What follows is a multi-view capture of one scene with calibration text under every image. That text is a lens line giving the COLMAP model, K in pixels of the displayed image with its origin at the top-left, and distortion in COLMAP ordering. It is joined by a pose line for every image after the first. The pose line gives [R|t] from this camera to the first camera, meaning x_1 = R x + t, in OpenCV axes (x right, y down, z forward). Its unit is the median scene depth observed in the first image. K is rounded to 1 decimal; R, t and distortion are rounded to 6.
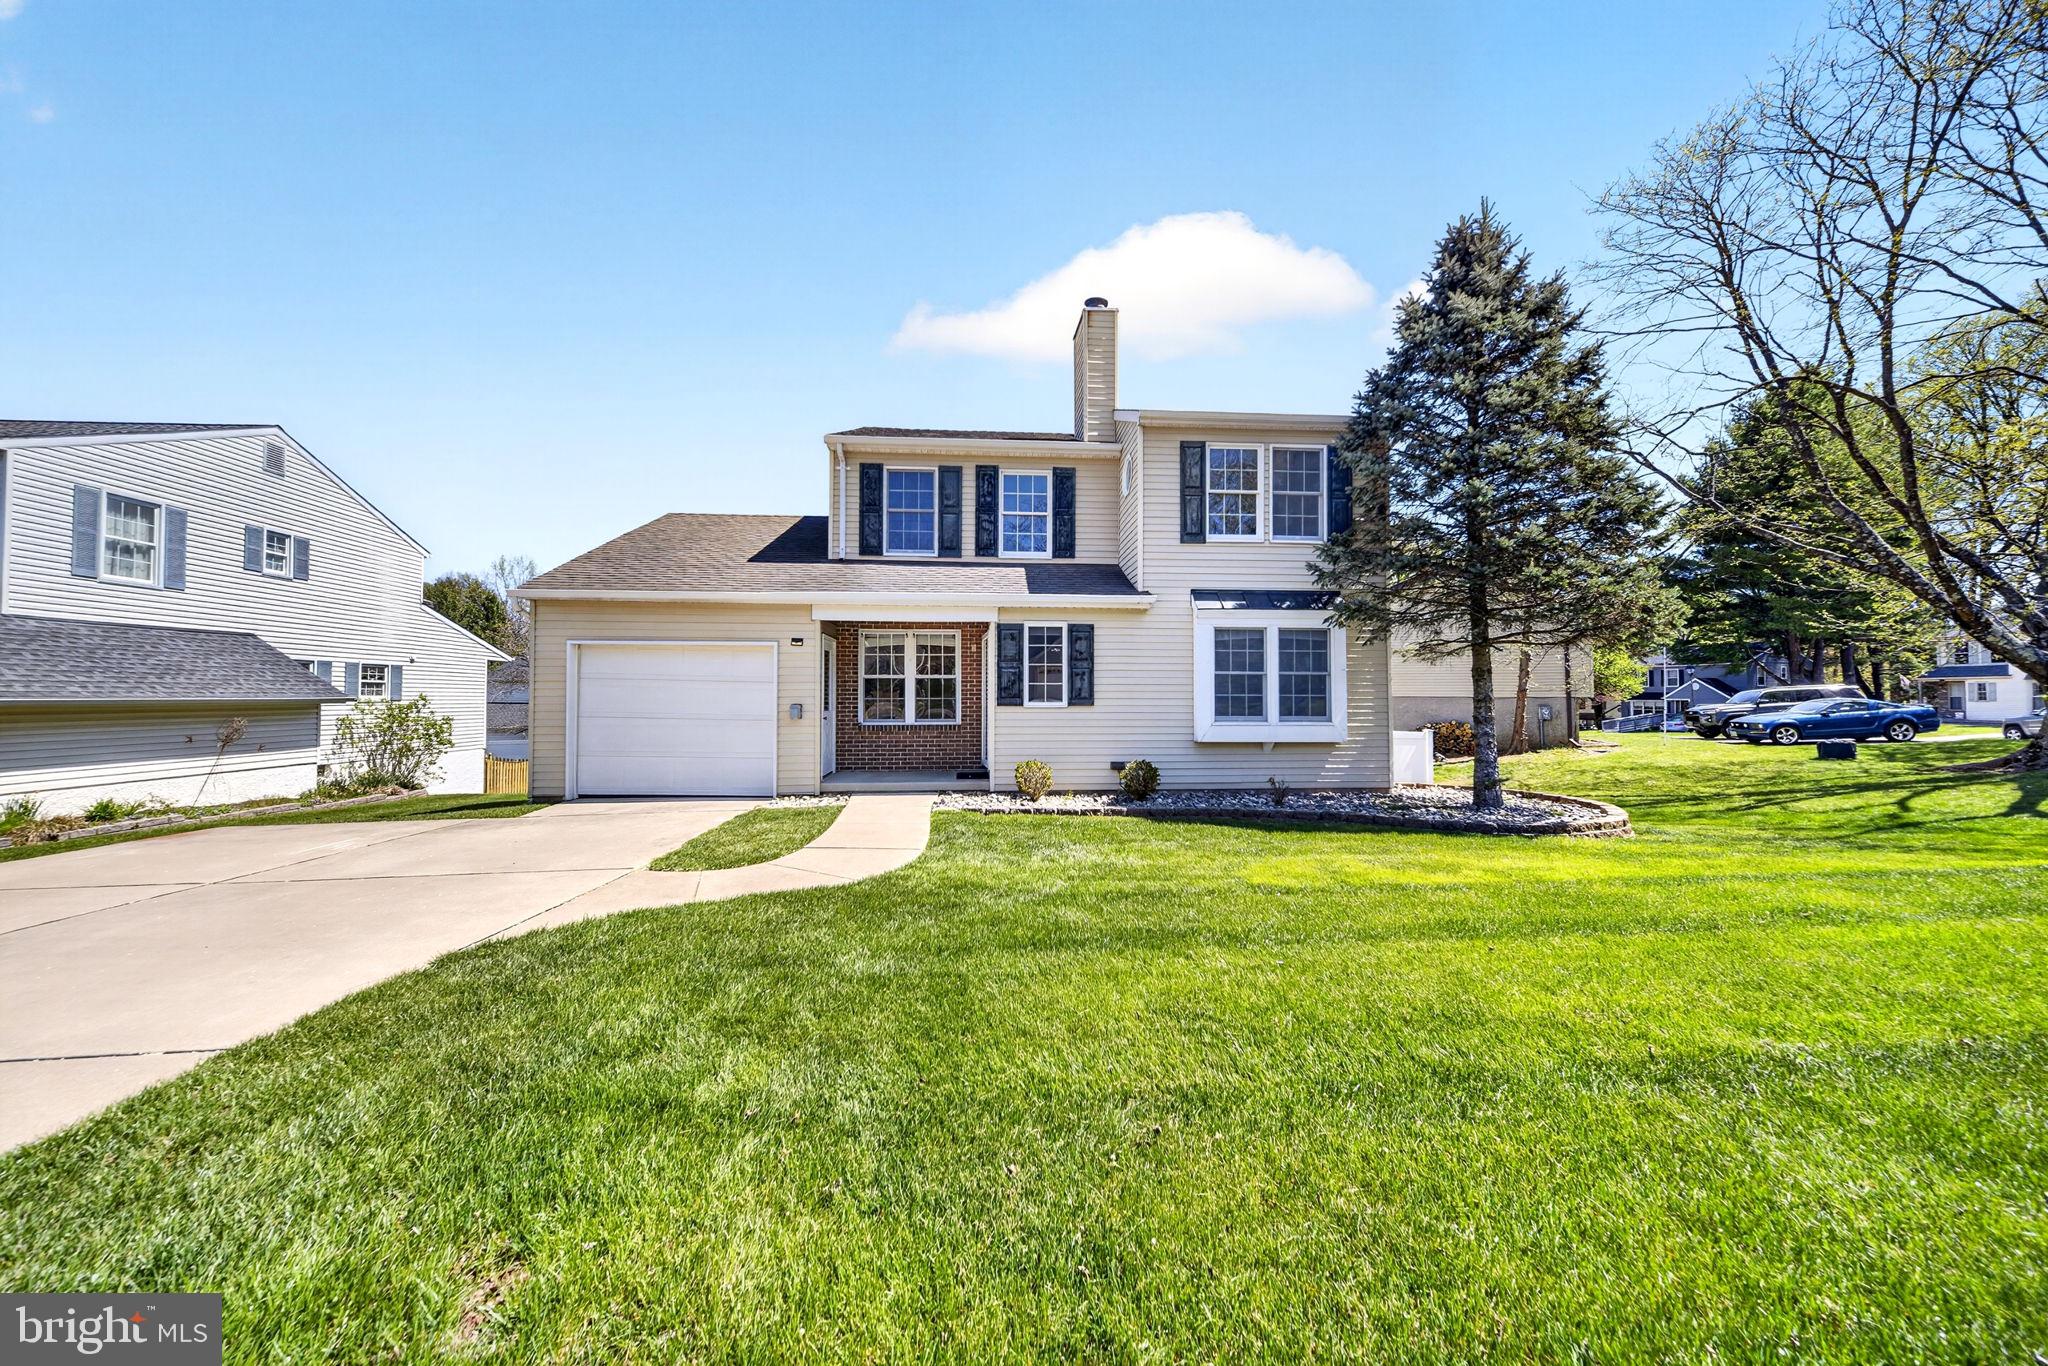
lens RADIAL K [[713.8, 0, 1027.1], [0, 713.8, 682.3], [0, 0, 1]] dist [-0.003537, -0.000079]
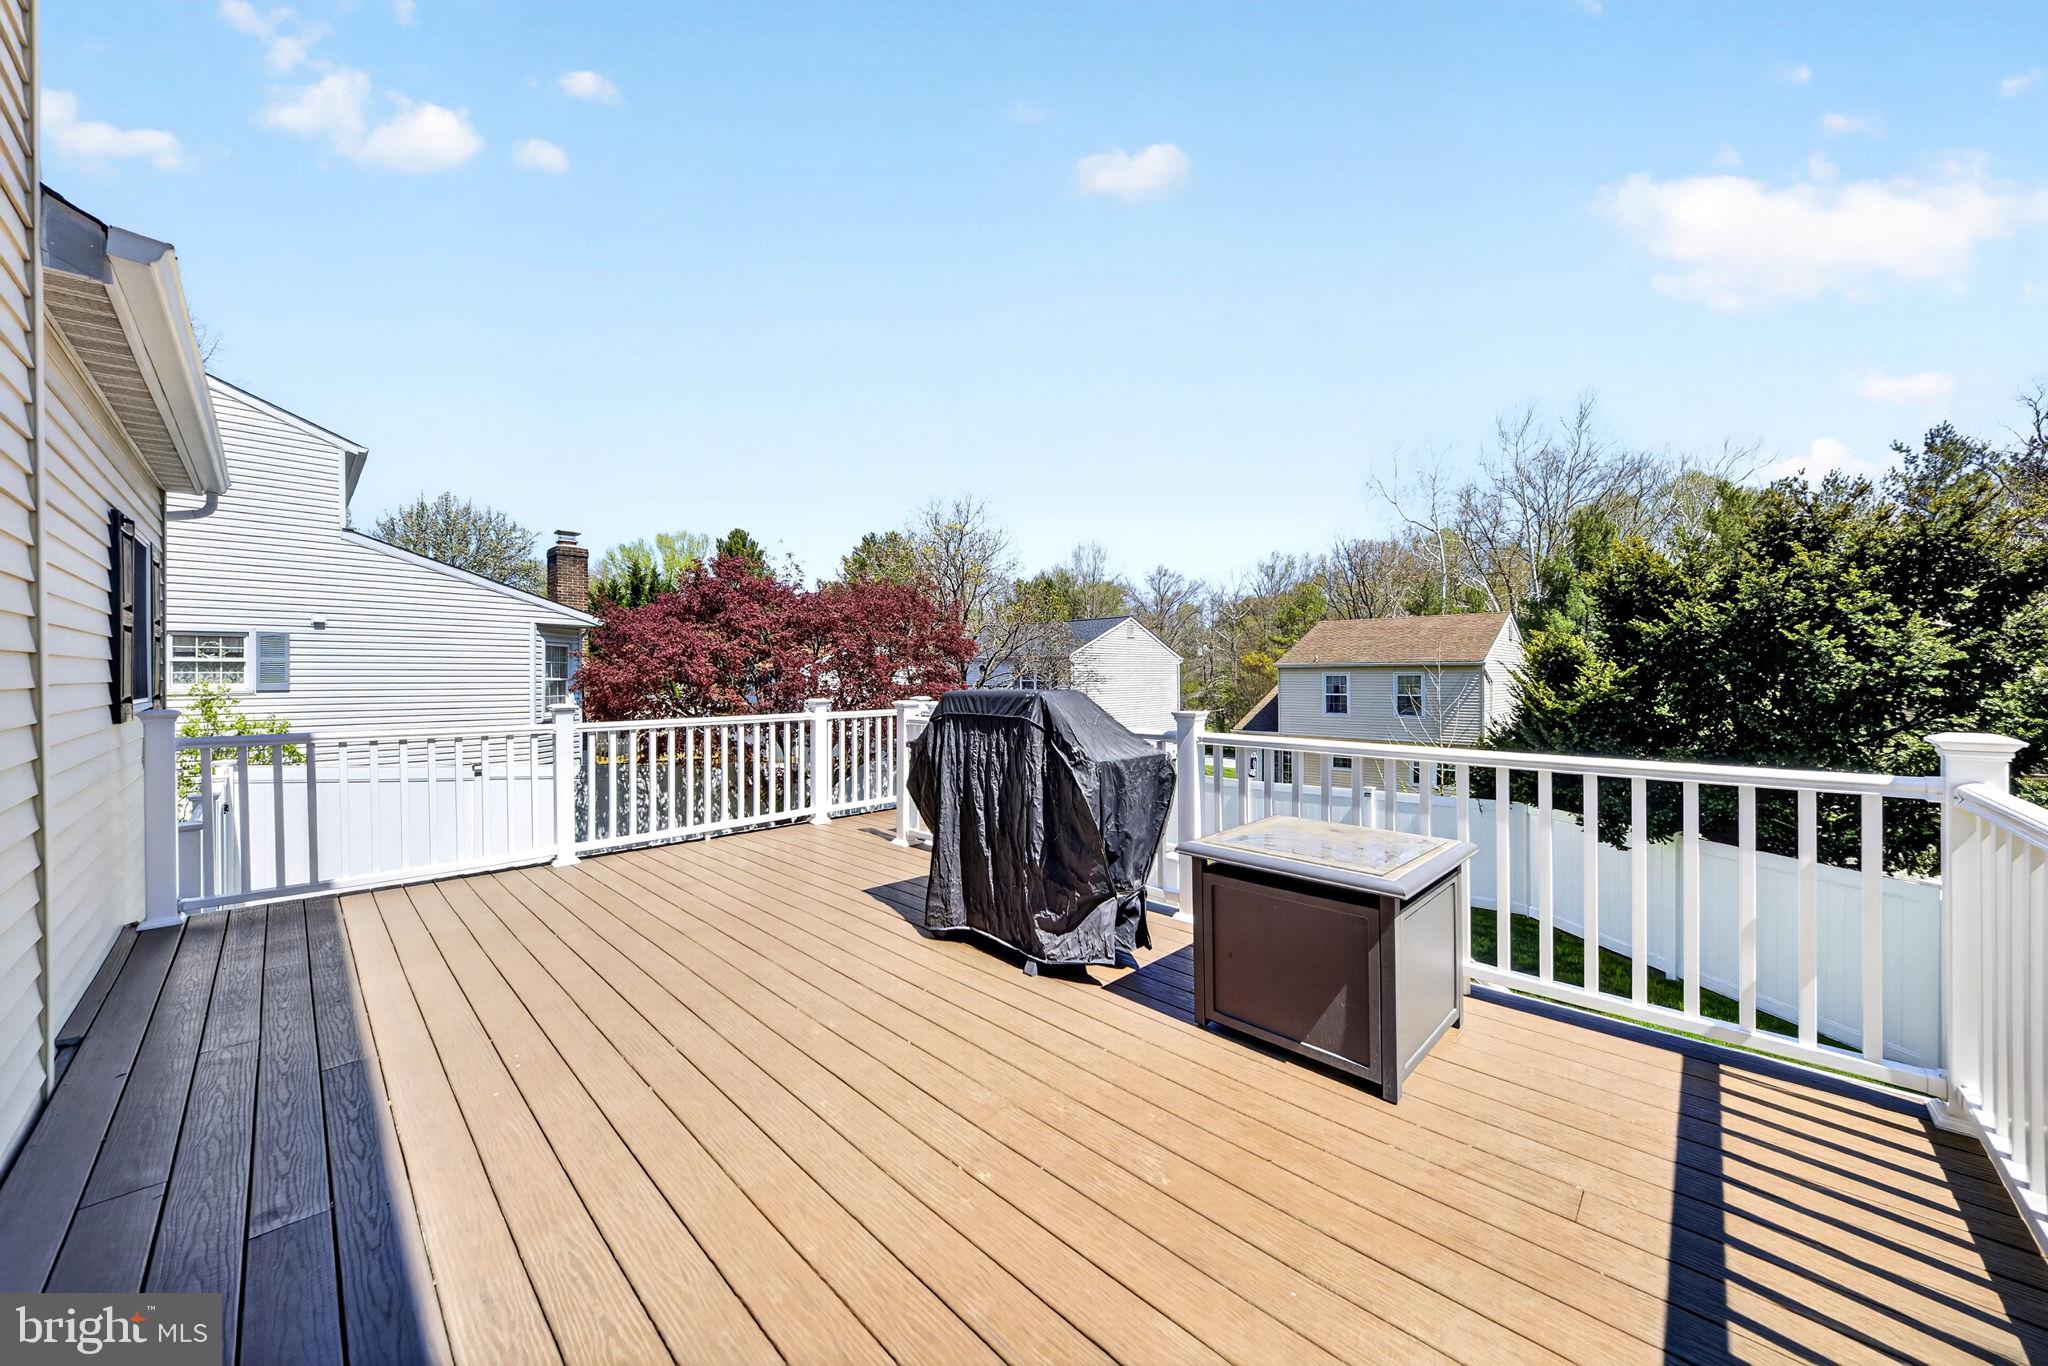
lens RADIAL K [[713.8, 0, 1016.6], [0, 713.8, 675.2], [0, 0, 1]] dist [-0.003537, -0.000079]
pose [[0.640115, -0.000484, -0.768279, -0.027391], [0.013974, 0.999842, 0.011013, 0.014061], [0.768152, -0.017786, 0.640020, 1.138134]]
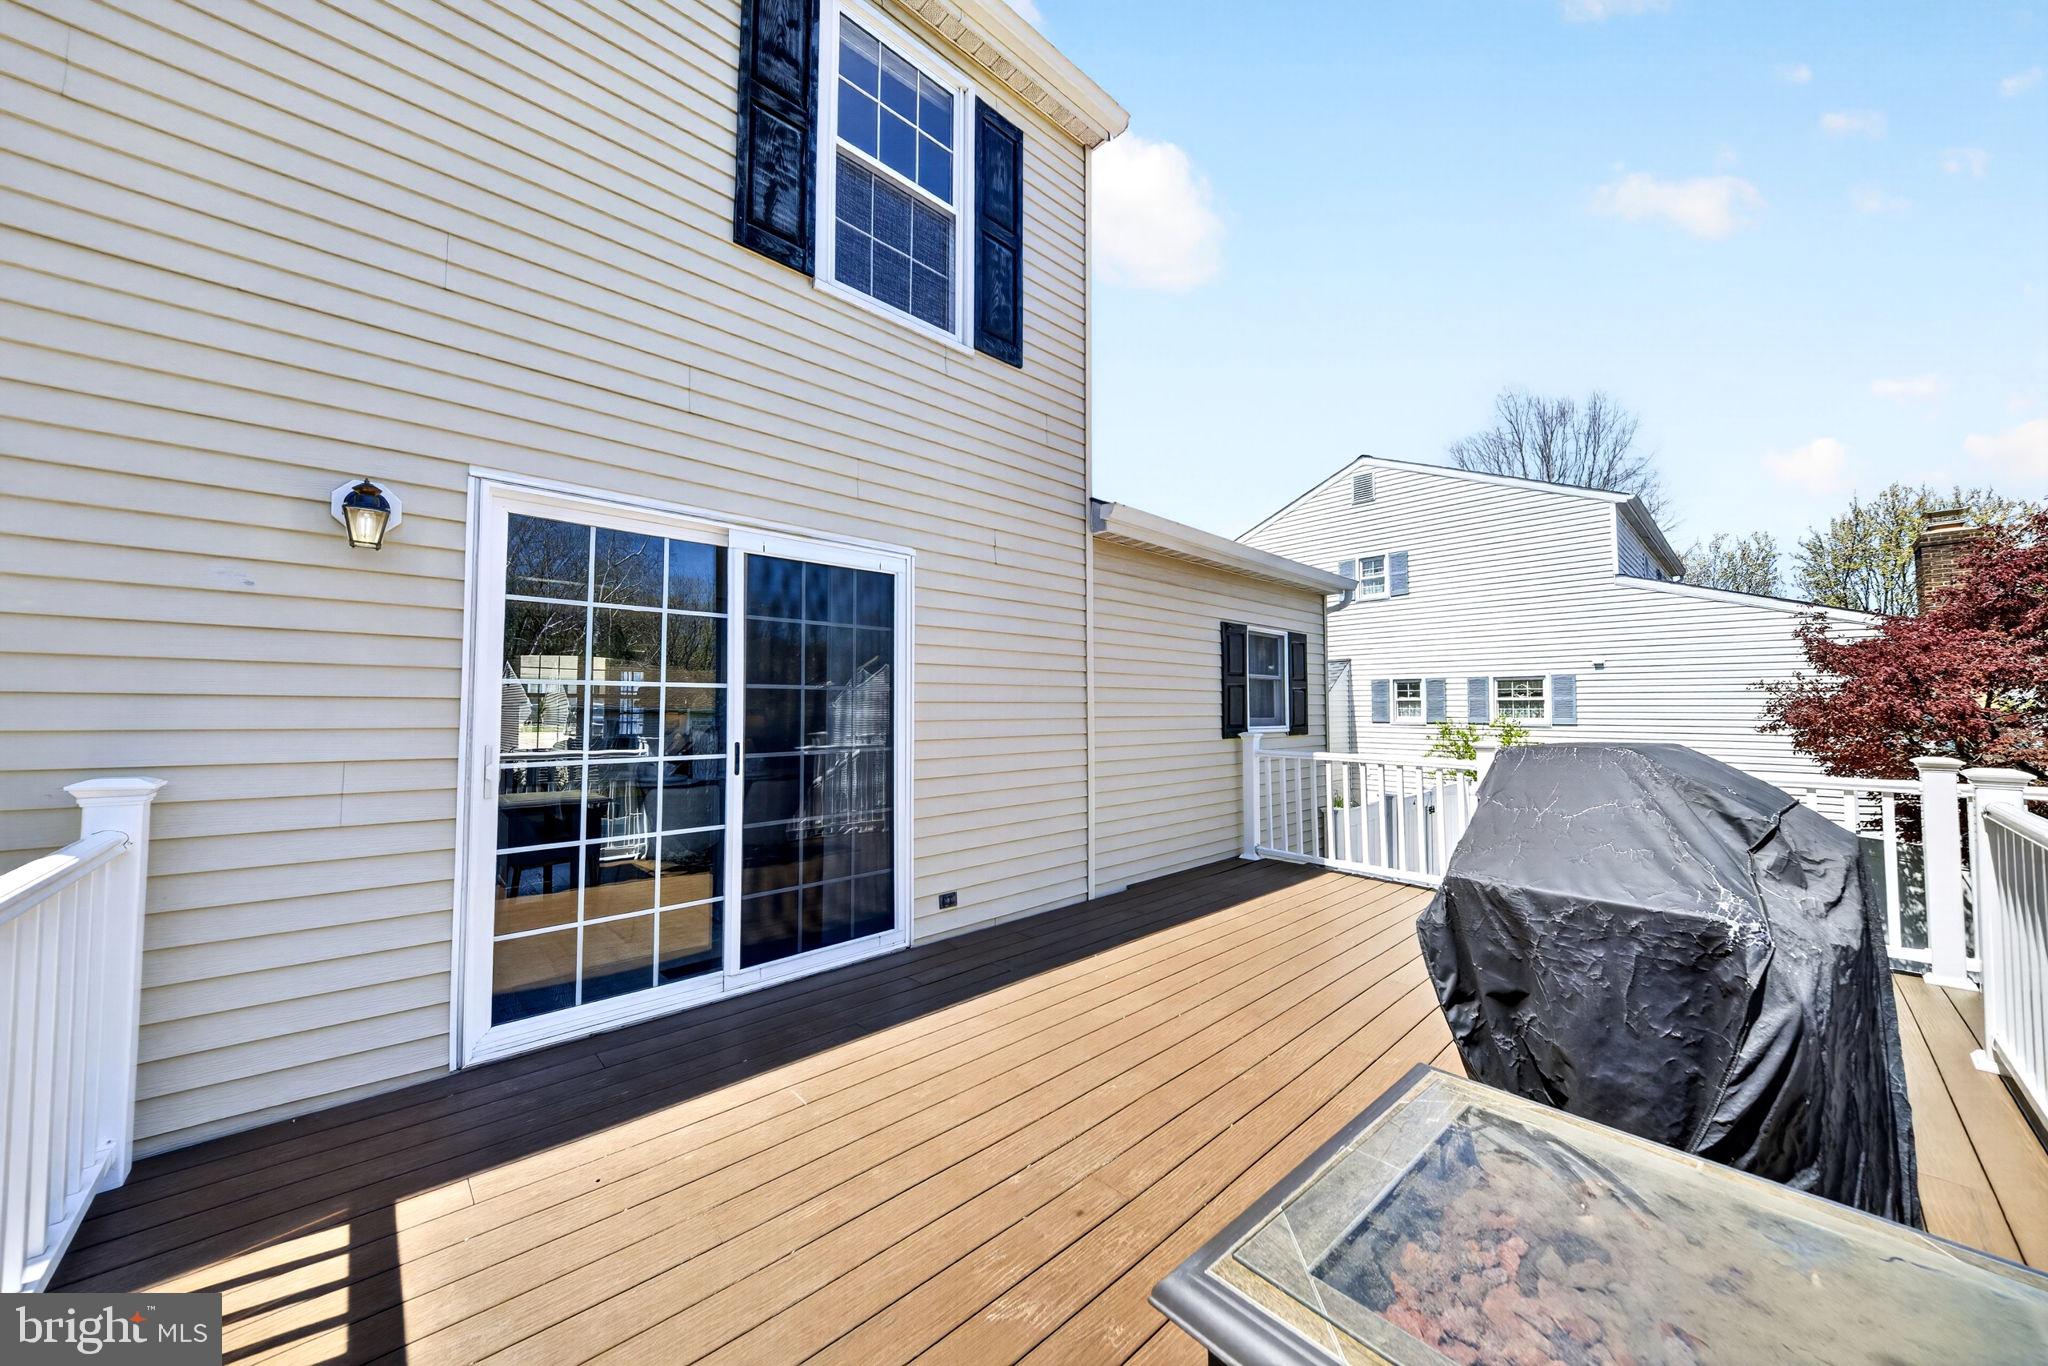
lens RADIAL K [[713.8, 0, 1031.6], [0, 713.8, 681.7], [0, 0, 1]] dist [-0.003537, -0.000079]
pose [[-0.794897, -0.024686, -0.606241, -0.041704], [0.008952, 0.998586, -0.052401, 0.015184], [0.606678, -0.047080, -0.793552, 1.287713]]
